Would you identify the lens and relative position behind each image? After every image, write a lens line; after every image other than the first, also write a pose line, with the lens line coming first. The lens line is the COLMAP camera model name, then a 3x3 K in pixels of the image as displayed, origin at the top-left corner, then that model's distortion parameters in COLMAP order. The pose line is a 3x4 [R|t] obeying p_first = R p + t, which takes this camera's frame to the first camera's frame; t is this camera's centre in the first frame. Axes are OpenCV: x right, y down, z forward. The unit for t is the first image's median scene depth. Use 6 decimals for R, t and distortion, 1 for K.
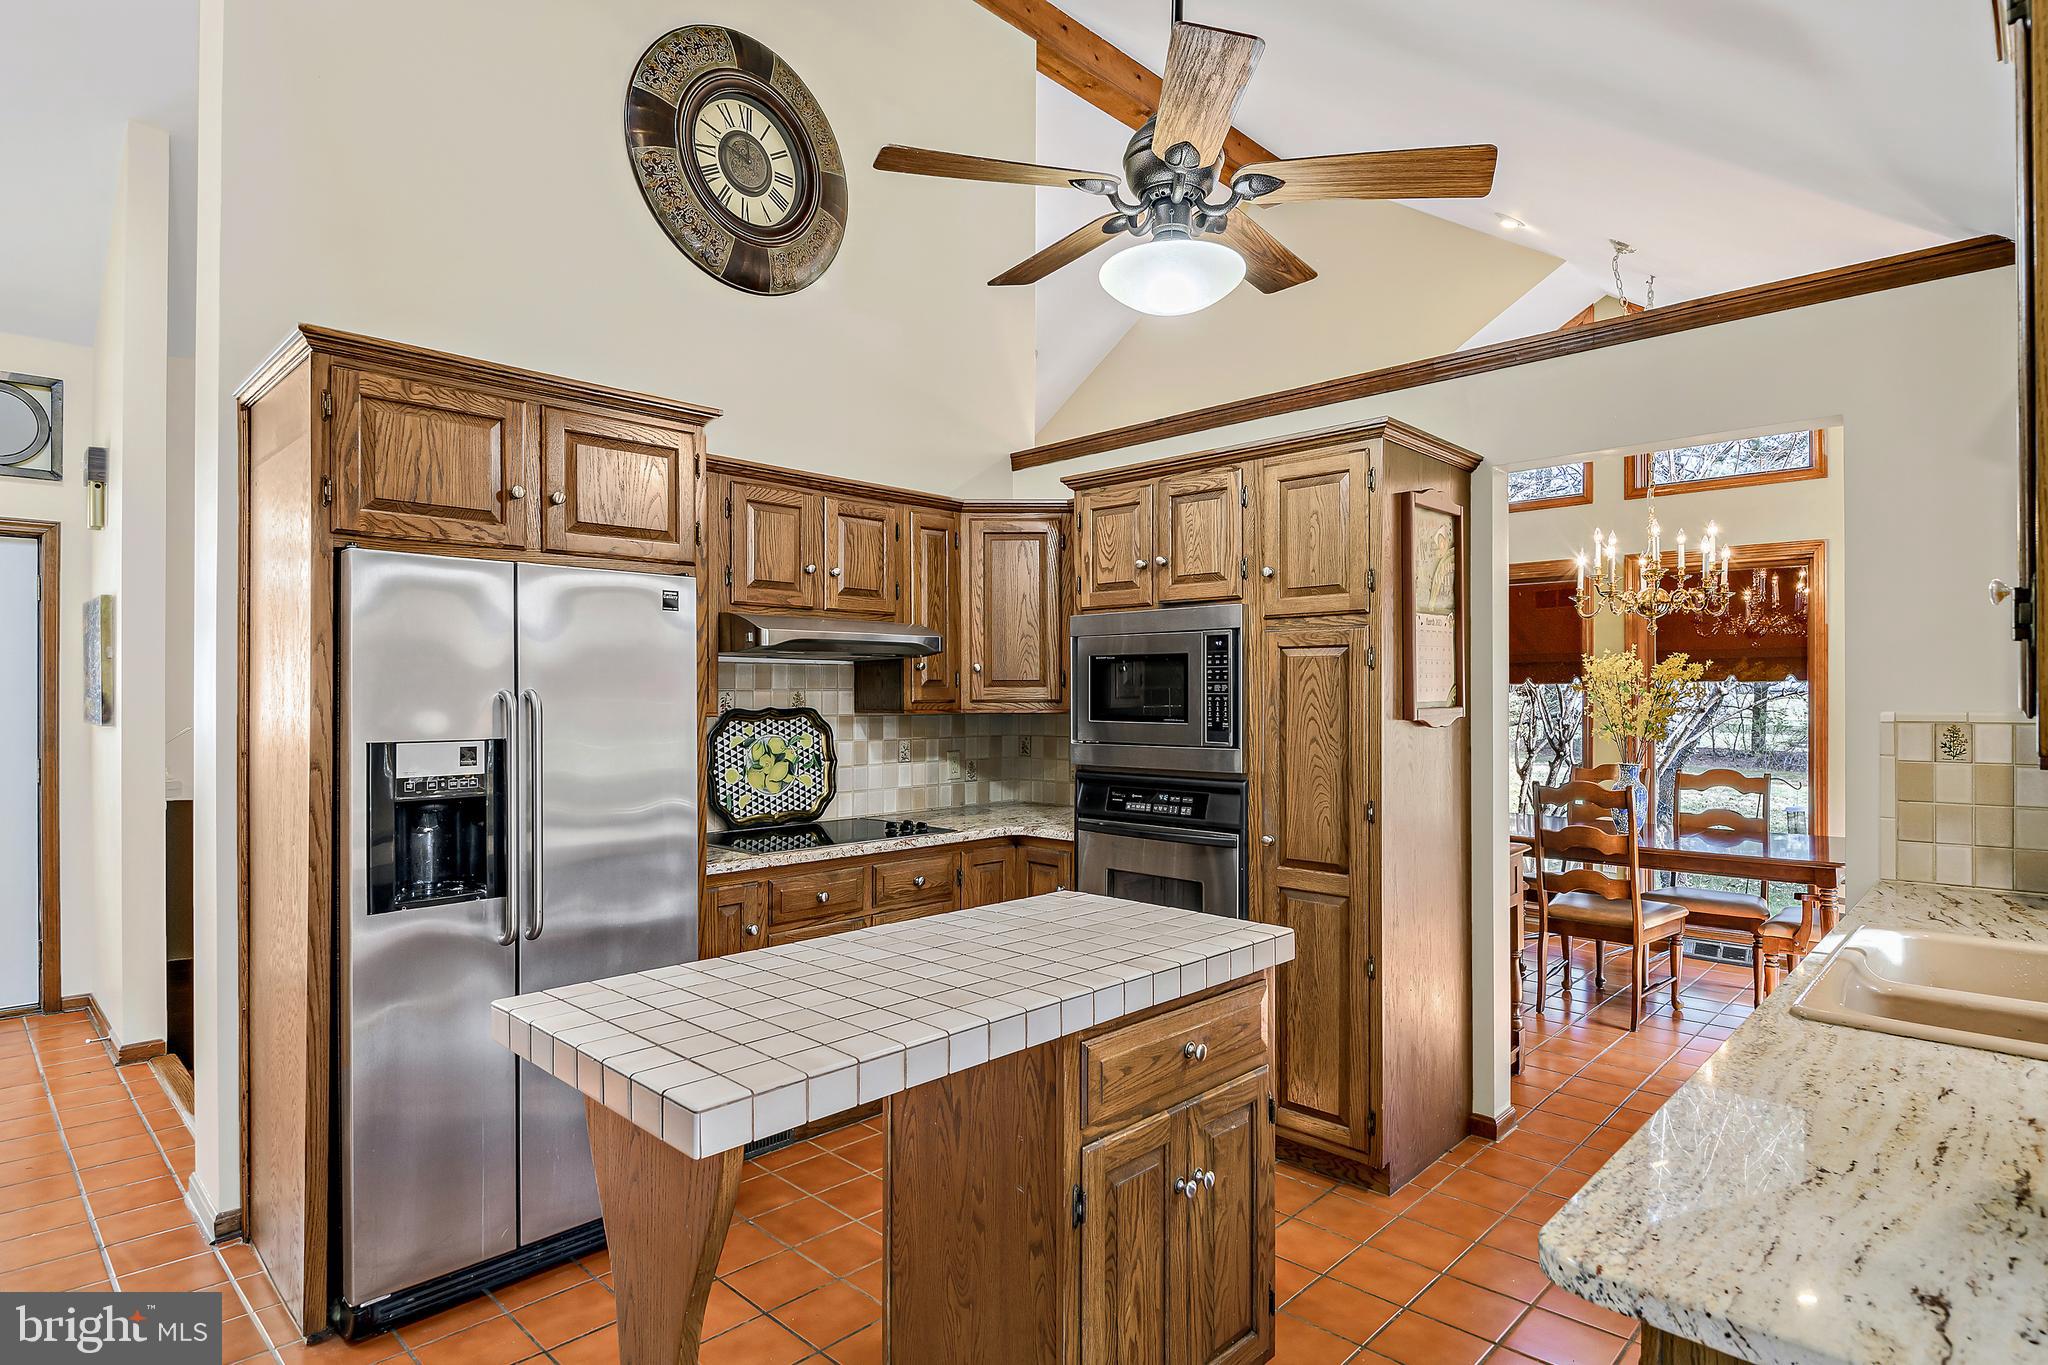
lens RADIAL K [[1099.2, 0, 1020.8], [0, 1099.2, 690.0], [0, 0, 1]] dist [-0.002272, -0.000596]
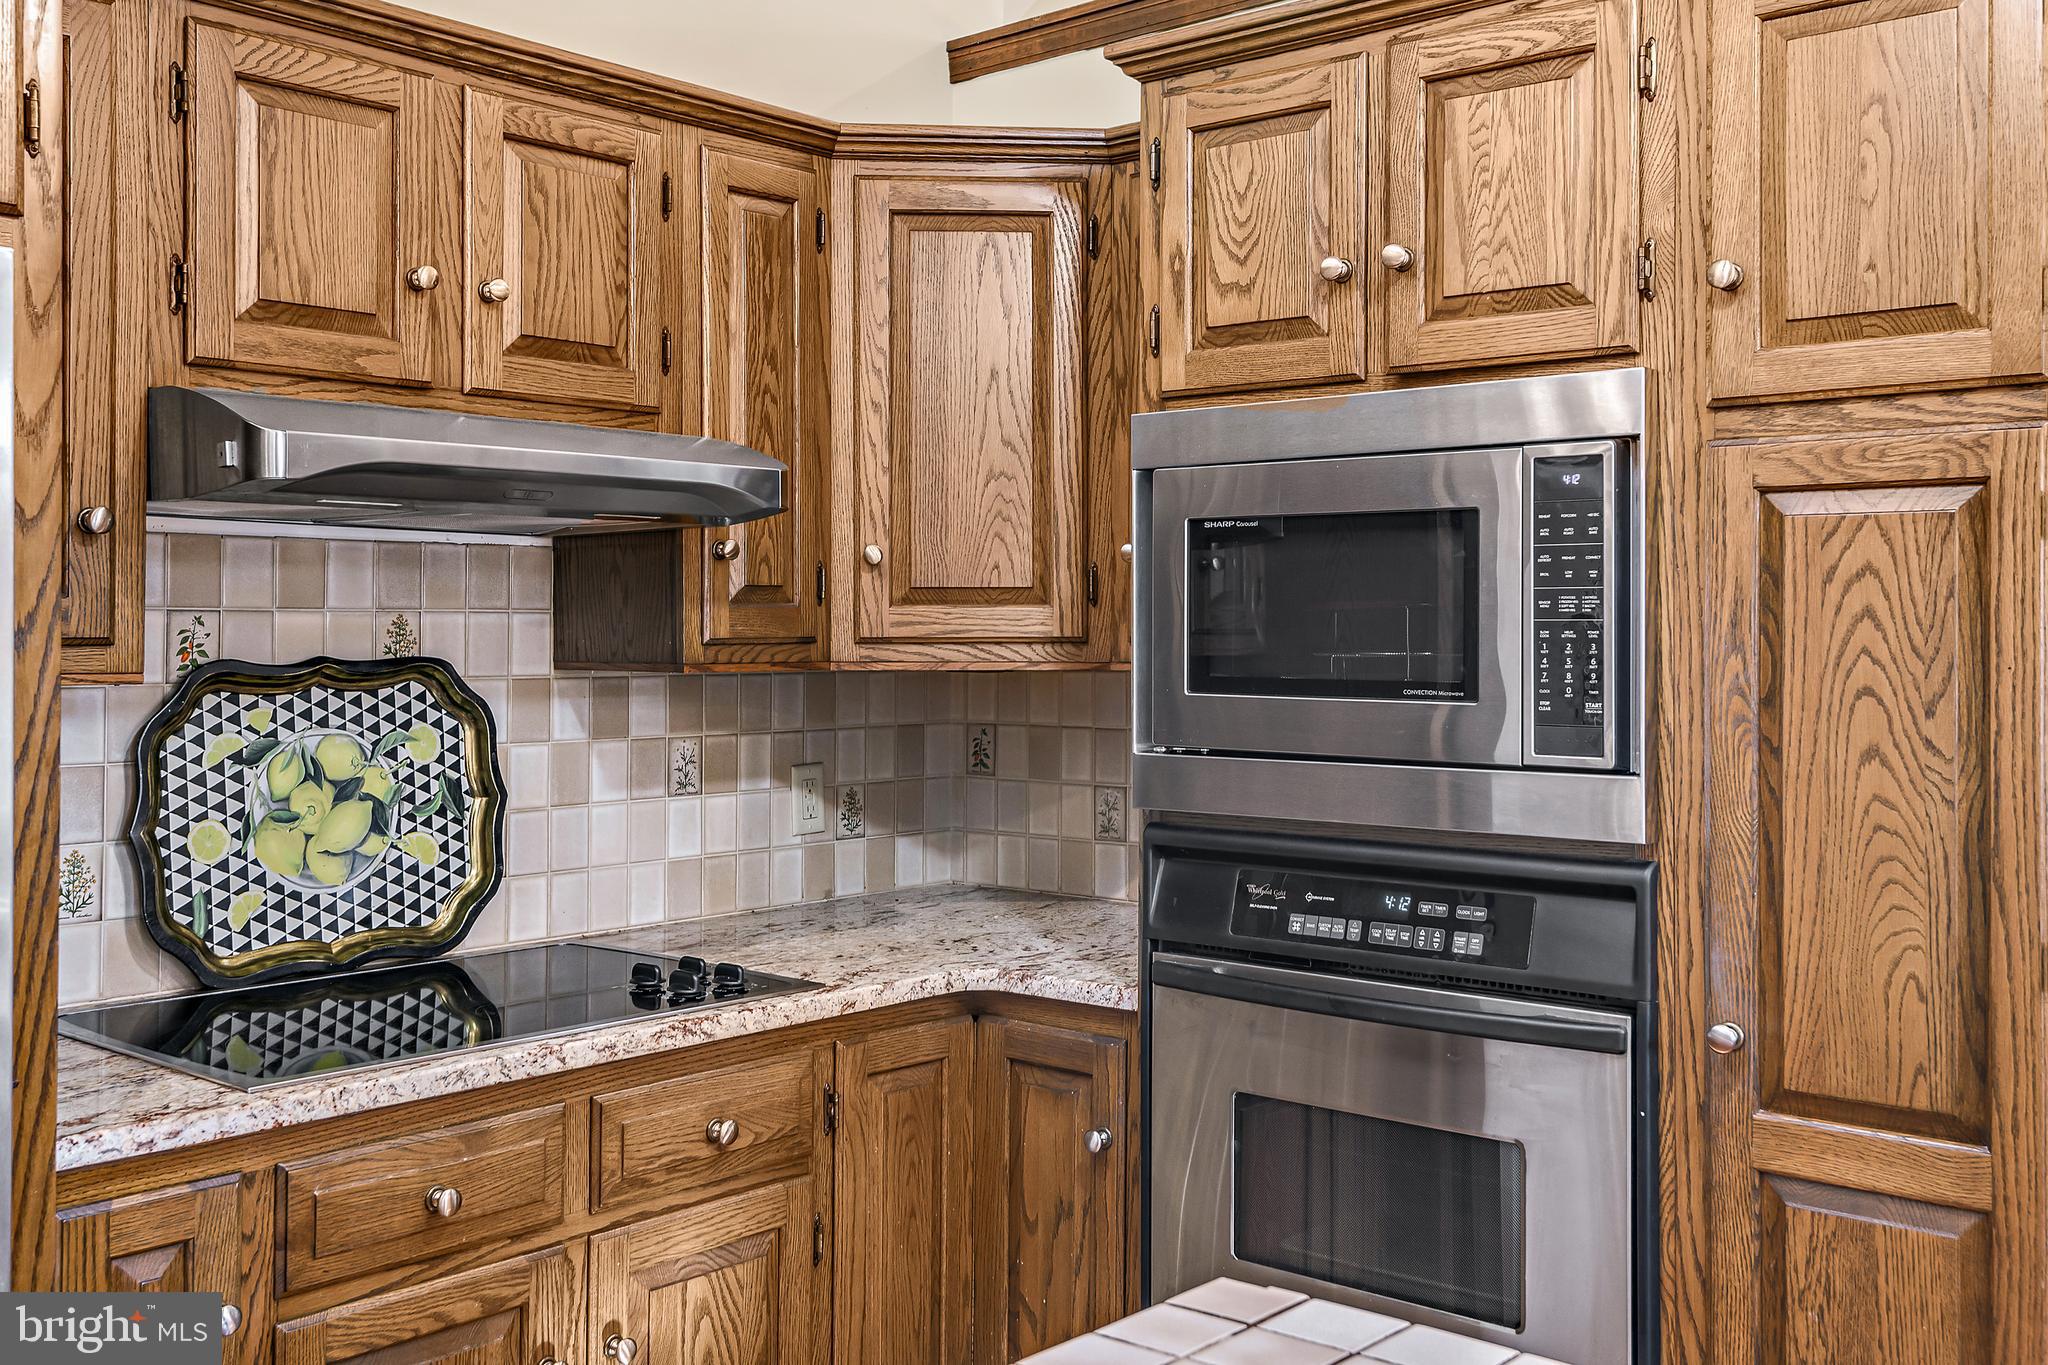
lens RADIAL K [[2013.7, 0, 1076.5], [0, 2013.7, 611.2], [0, 0, 1]] dist [0.010735, 0.000000]
pose [[0.996464, 0.002832, 0.083979, -0.031996], [-0.002387, 0.999983, -0.005404, 0.003911], [-0.083992, 0.005184, 0.996453, 0.323034]]
